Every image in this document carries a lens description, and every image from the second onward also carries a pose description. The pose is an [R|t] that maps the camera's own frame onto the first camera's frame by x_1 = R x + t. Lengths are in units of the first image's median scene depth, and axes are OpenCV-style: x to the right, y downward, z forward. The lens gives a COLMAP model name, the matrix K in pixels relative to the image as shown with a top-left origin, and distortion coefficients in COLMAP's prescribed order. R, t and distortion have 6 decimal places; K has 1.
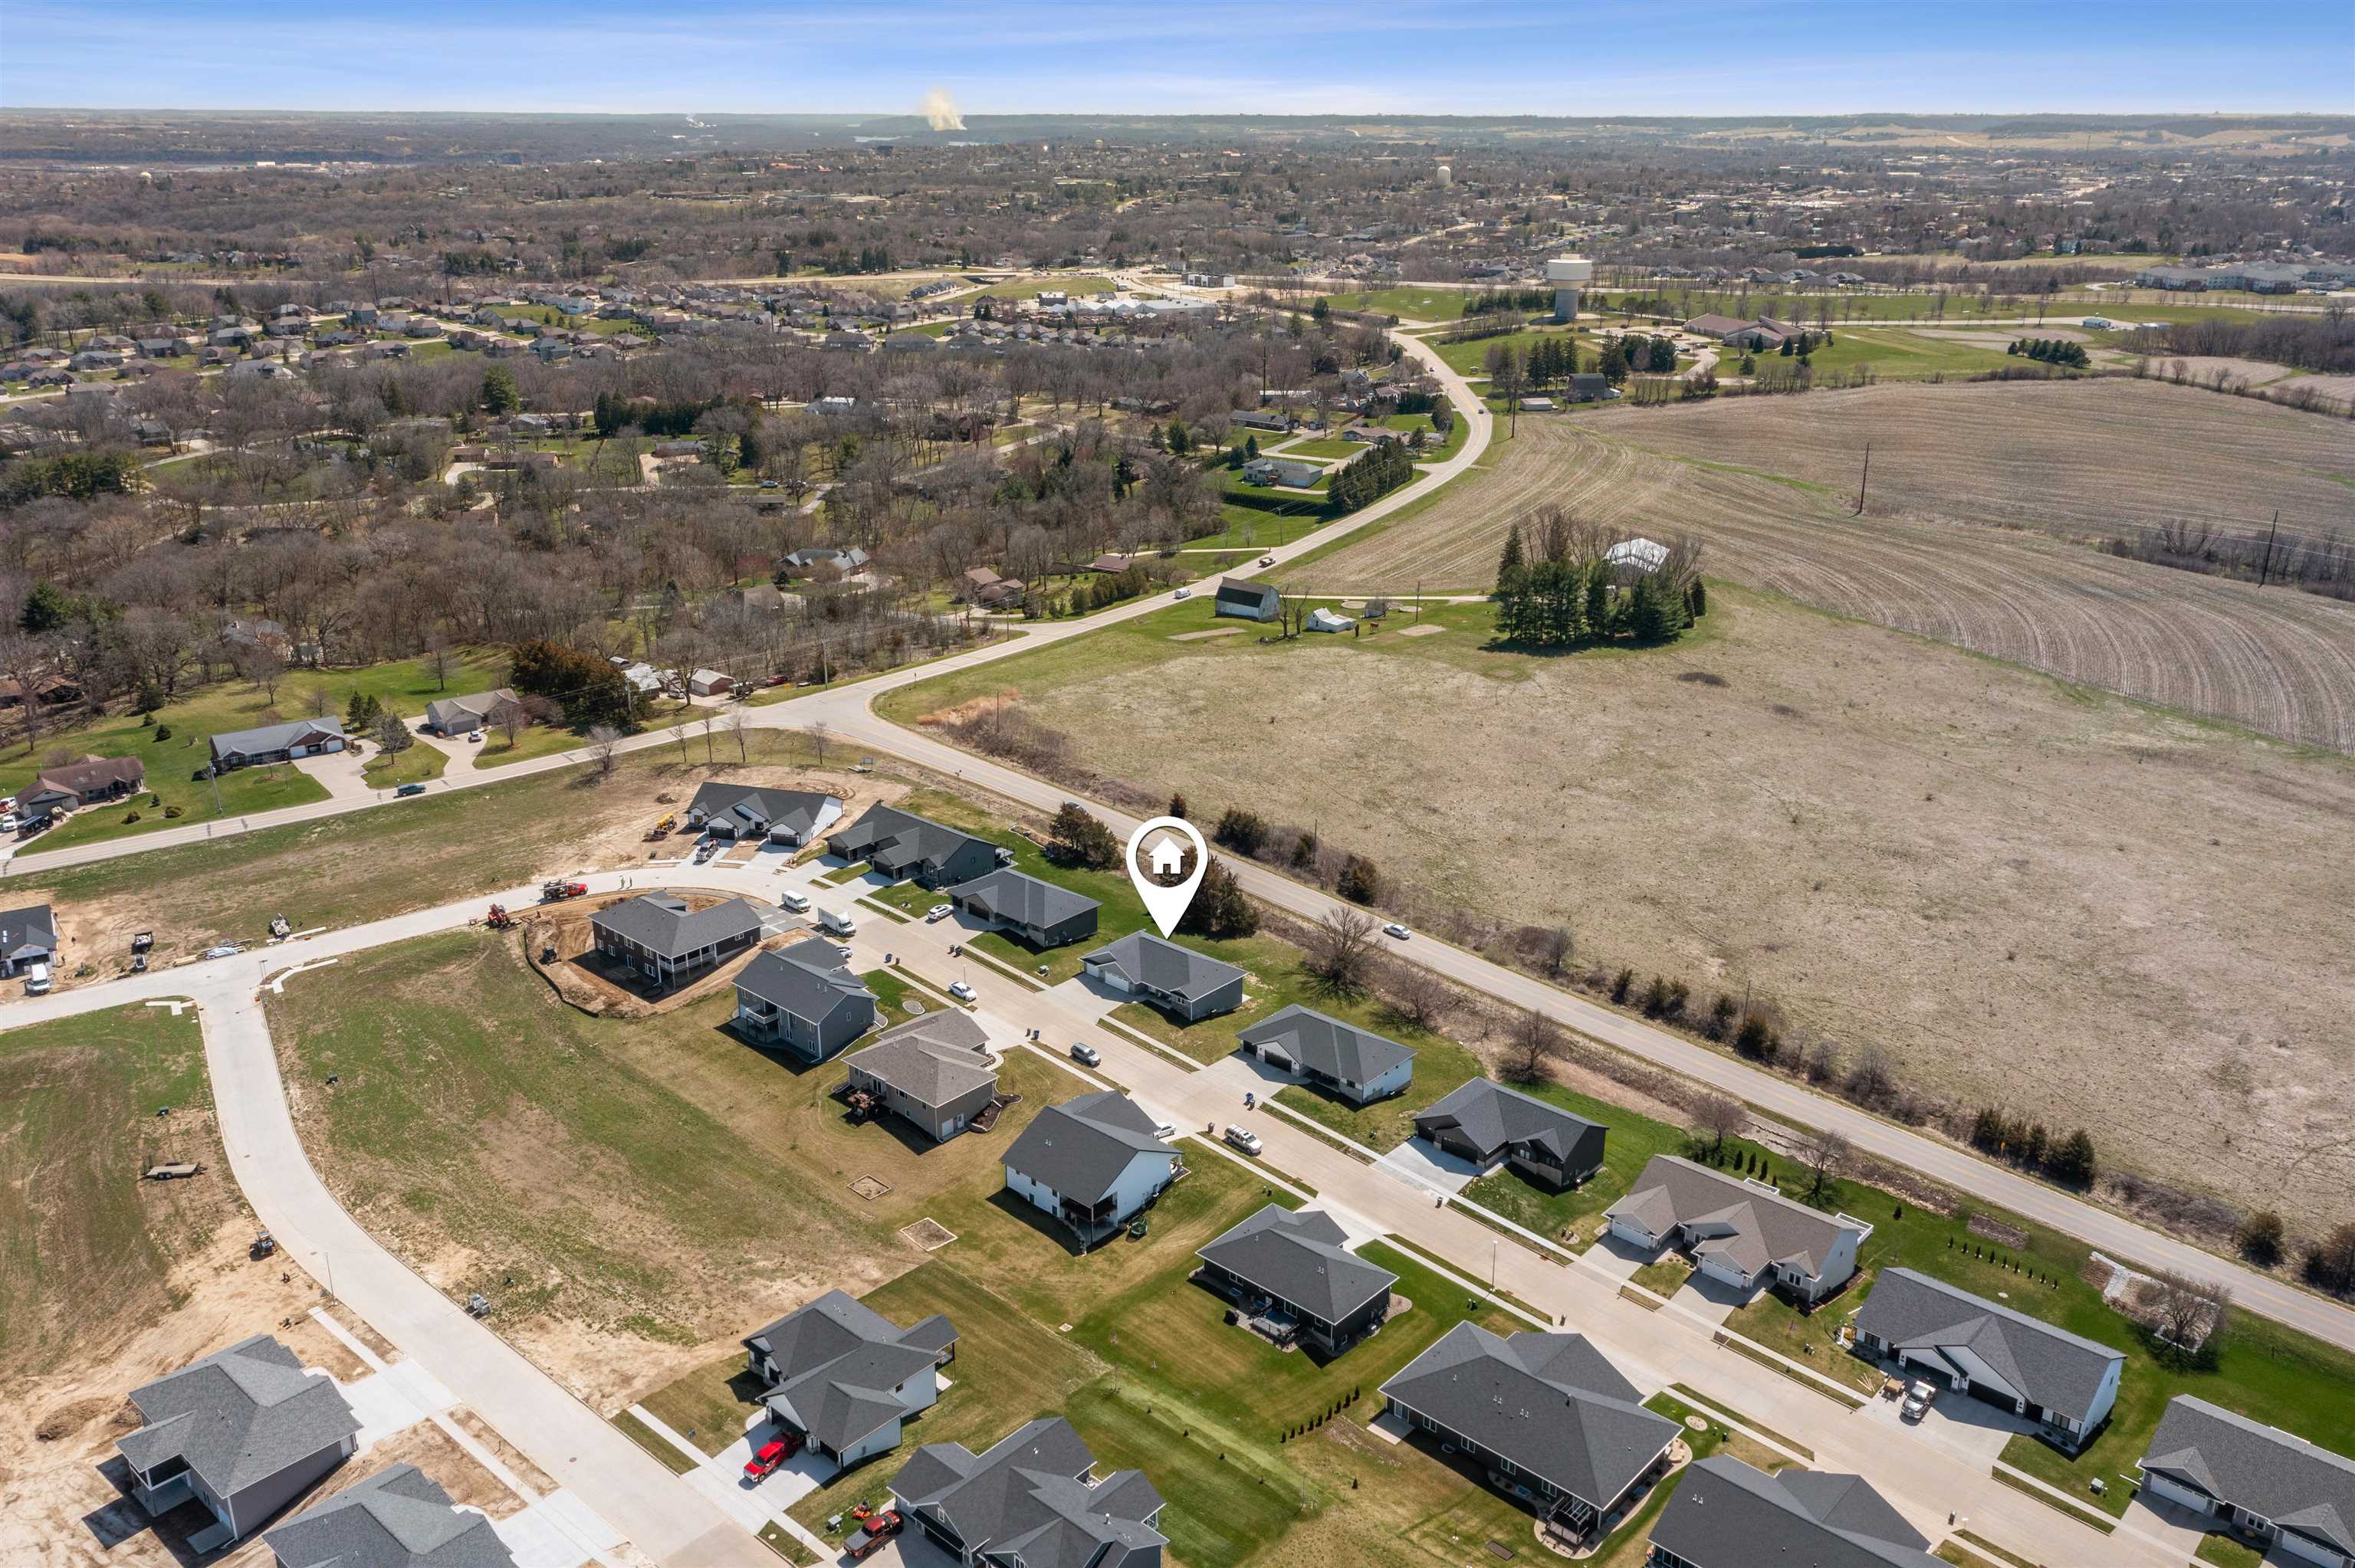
lens RADIAL K [[1914.5, 0, 1177.5], [0, 1914.5, 784.0], [0, 0, 1]] dist [0.003079, 0.004316]
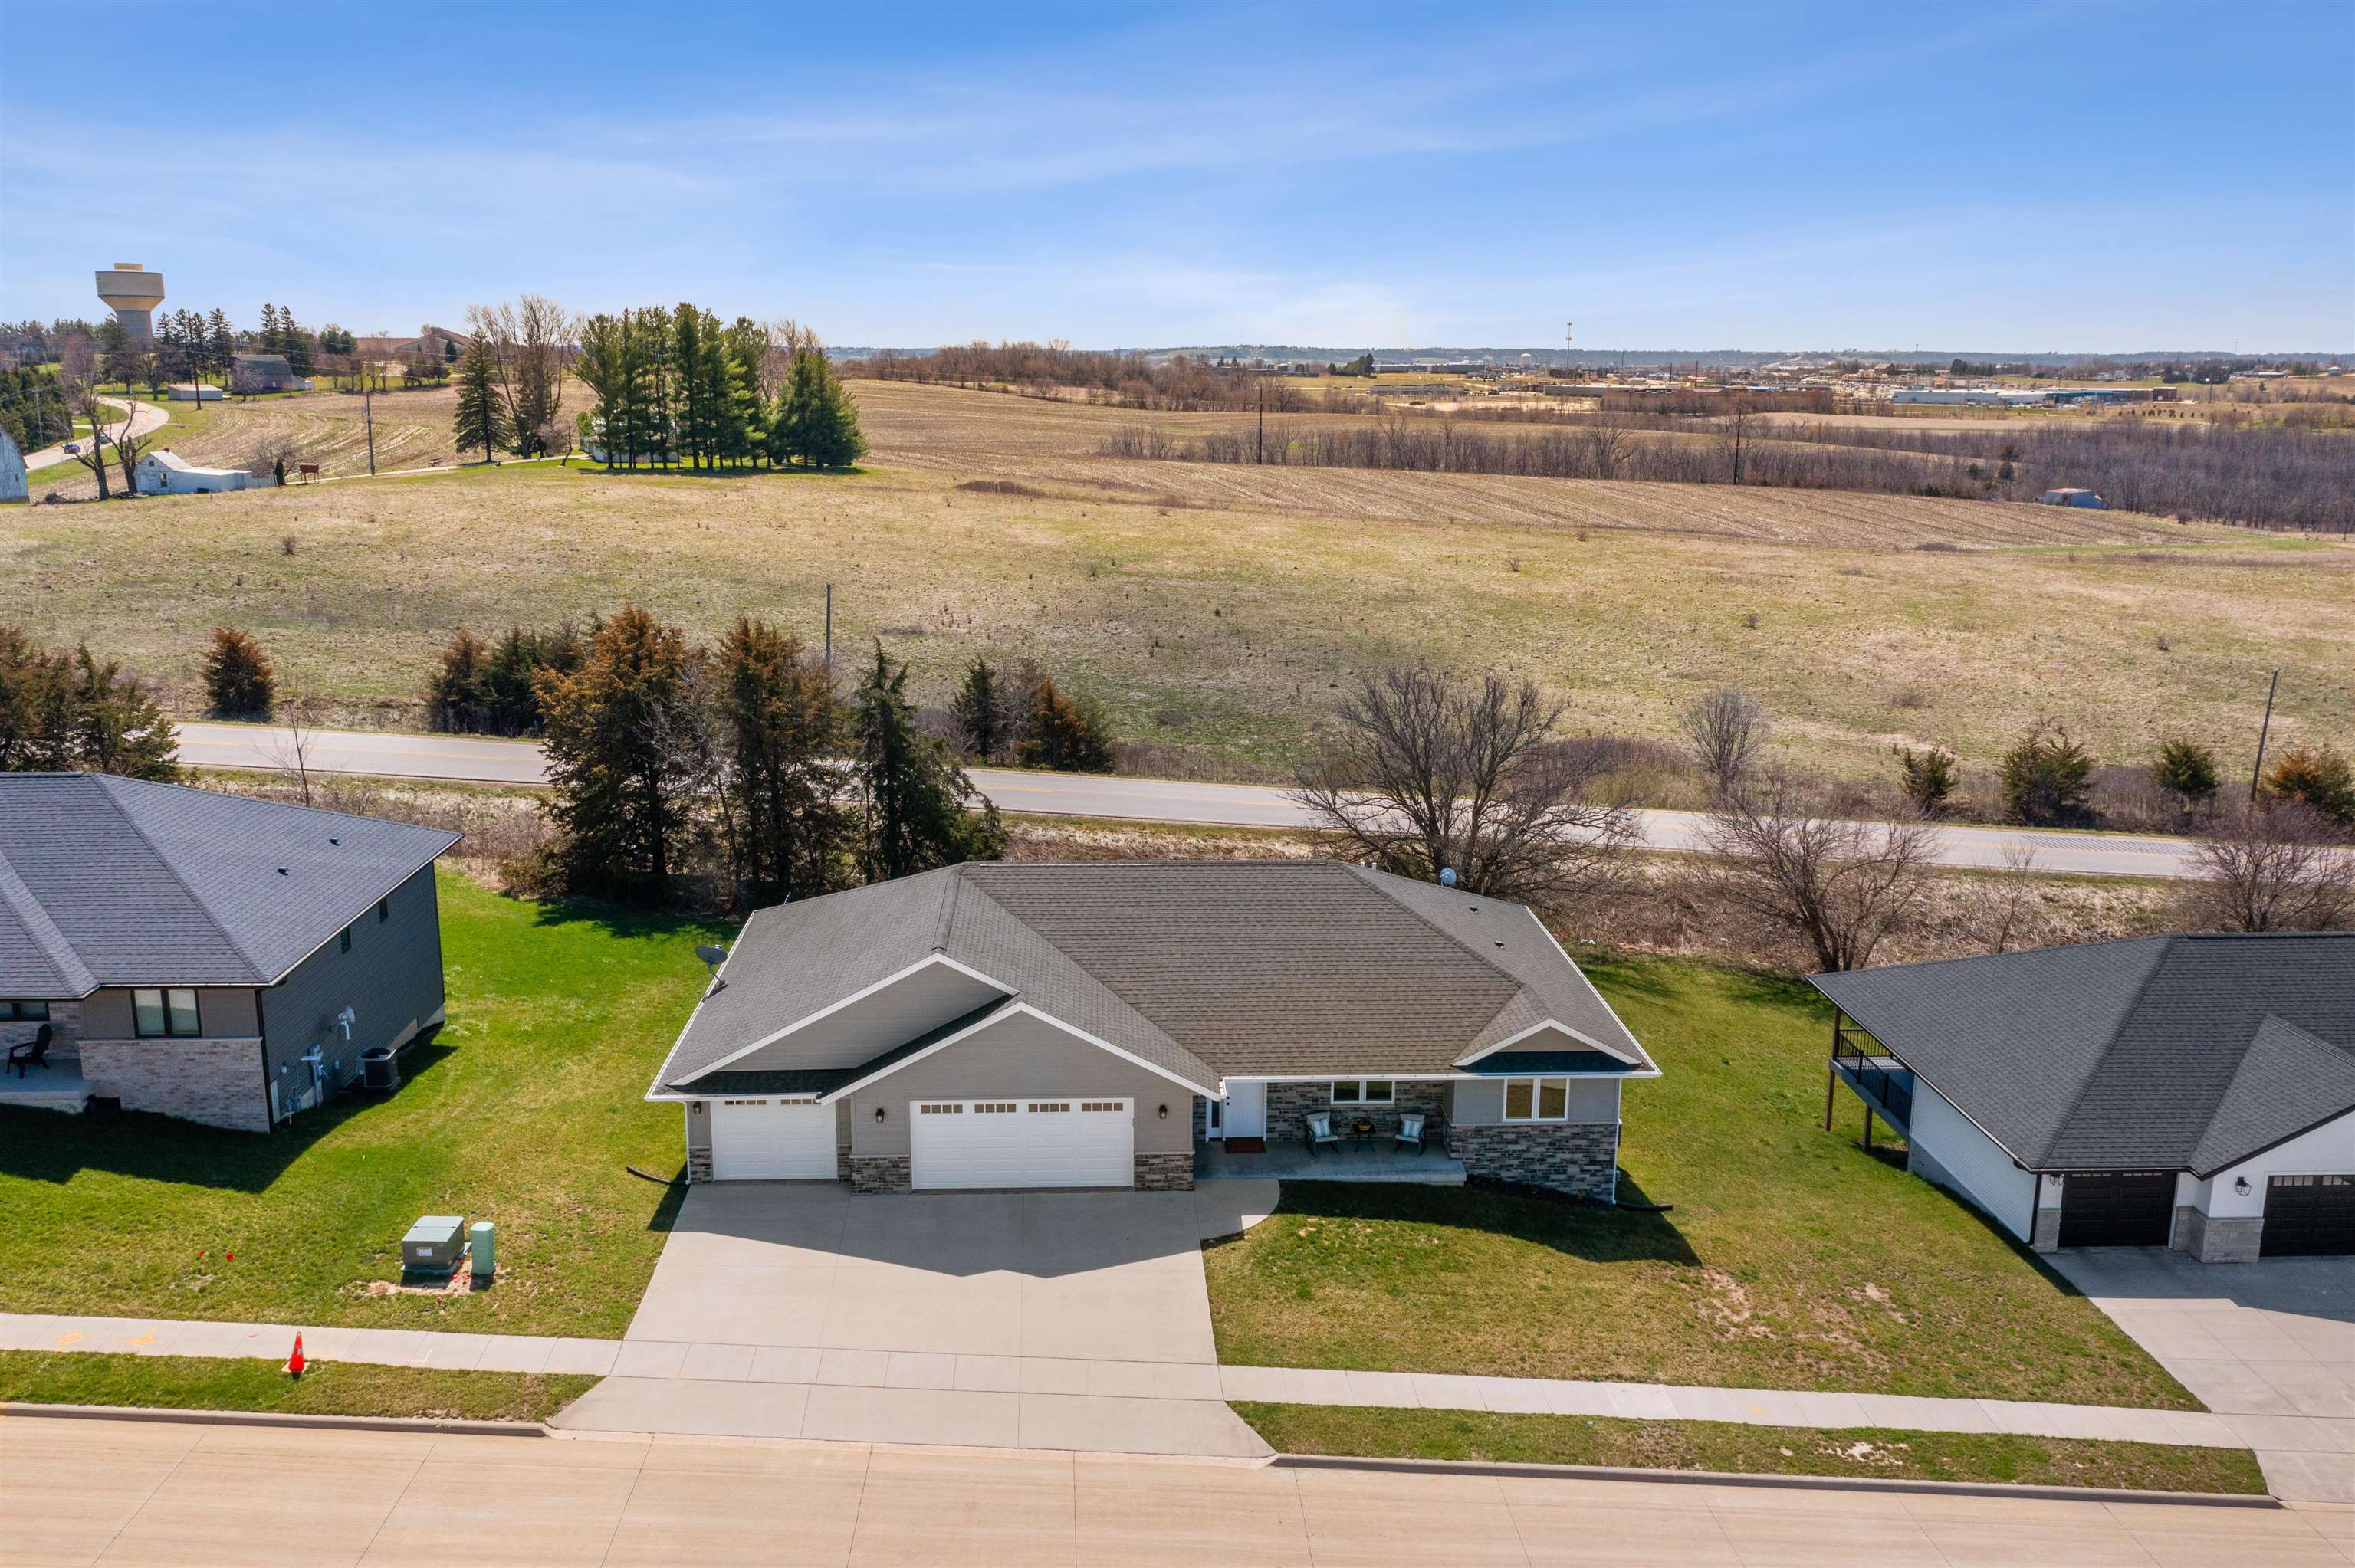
lens RADIAL K [[1870.0, 0, 1177.5], [0, 1870.0, 784.0], [0, 0, 1]] dist [0.004680, 0.005235]
pose [[0.709578, -0.154799, 0.687413, -0.099962], [0.233880, 0.972004, -0.022534, 0.069842], [-0.664680, 0.176762, 0.725917, 0.749015]]
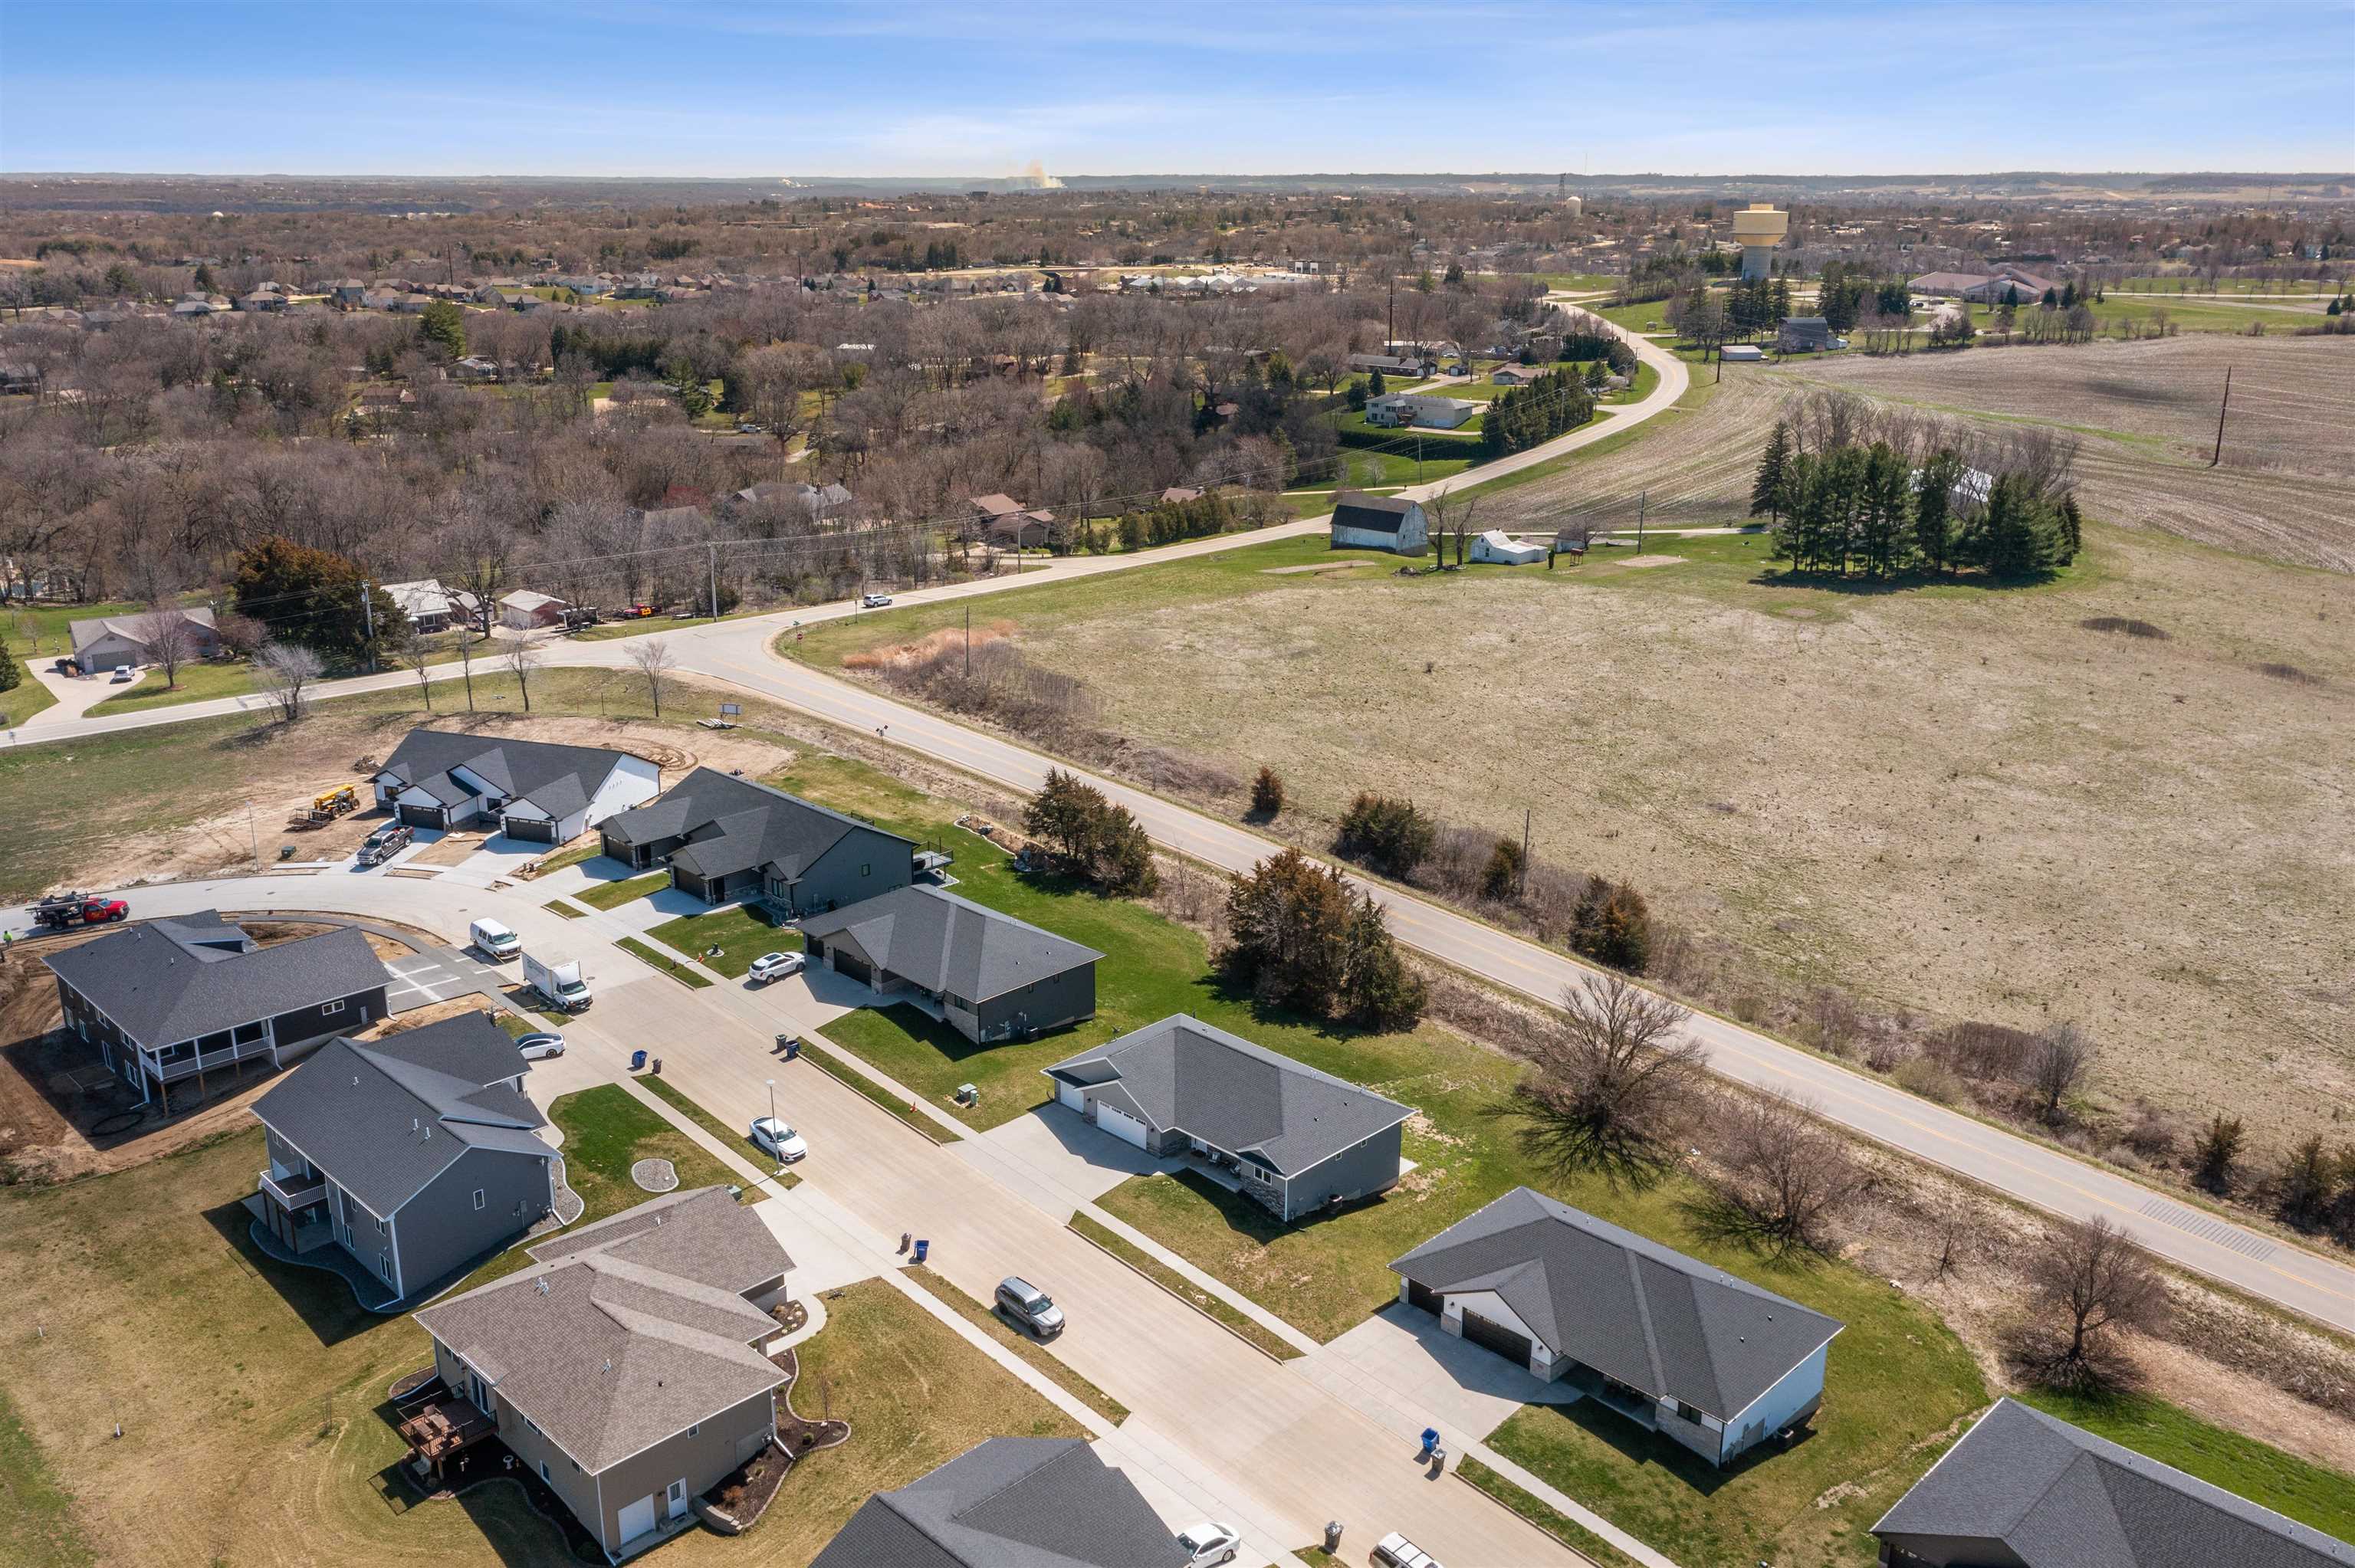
lens RADIAL K [[1959.2, 0, 1177.5], [0, 1959.2, 784.0], [0, 0, 1]] dist [0.002176, 0.001636]
pose [[0.998598, 0.015643, -0.050567, 0.003053], [-0.017844, 0.998900, -0.043366, 0.036386], [0.049833, 0.044208, 0.997779, 0.455775]]
